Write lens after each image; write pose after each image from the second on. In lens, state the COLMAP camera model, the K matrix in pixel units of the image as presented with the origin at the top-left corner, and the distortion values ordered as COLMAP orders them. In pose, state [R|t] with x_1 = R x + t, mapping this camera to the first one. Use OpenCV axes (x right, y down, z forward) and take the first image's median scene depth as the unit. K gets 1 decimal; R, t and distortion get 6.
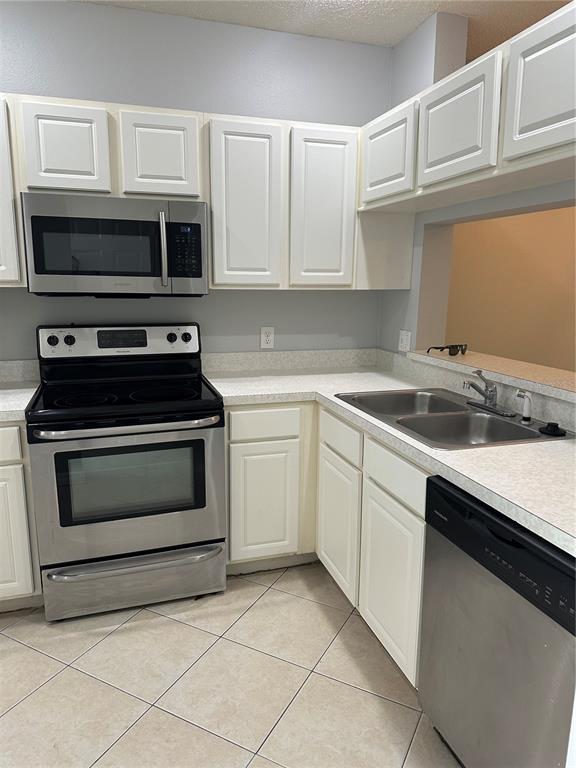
lens RADIAL K [[541.6, 0, 288.0], [0, 541.6, 388.4], [0, 0, 1]] dist [0.068640, -0.100569]
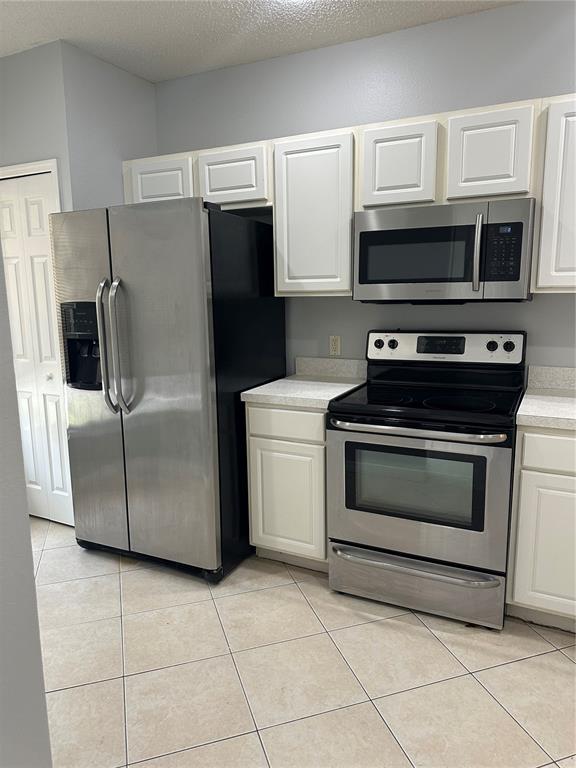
lens RADIAL K [[541.6, 0, 288.0], [0, 541.6, 388.4], [0, 0, 1]] dist [0.068640, -0.100569]
pose [[0.715190, 0.104731, -0.691039, 0.222032], [-0.116517, 0.992740, 0.029866, -0.009285], [0.689150, 0.059158, 0.722200, 0.093564]]
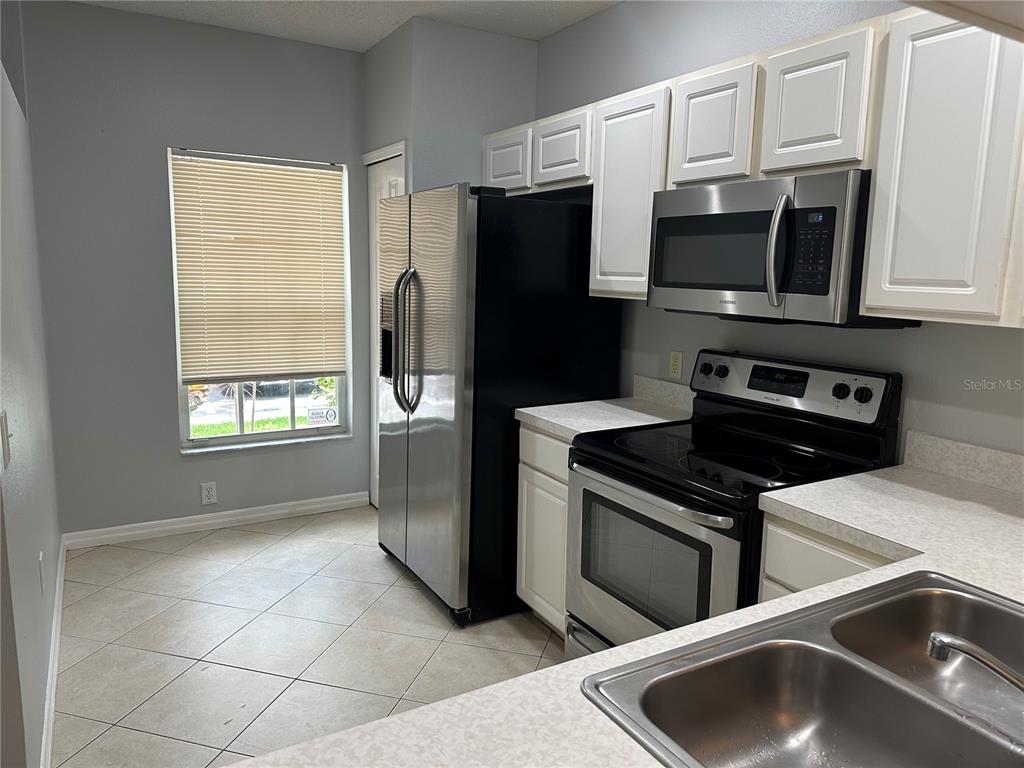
lens RADIAL K [[722.2, 0, 513.2], [0, 722.2, 376.4], [0, 0, 1]] dist [0.068640, -0.100569]
pose [[0.212288, 0.140979, -0.966984, 0.567536], [-0.210692, 0.972868, 0.095582, -0.127081], [0.954224, 0.183445, 0.236232, 0.524325]]
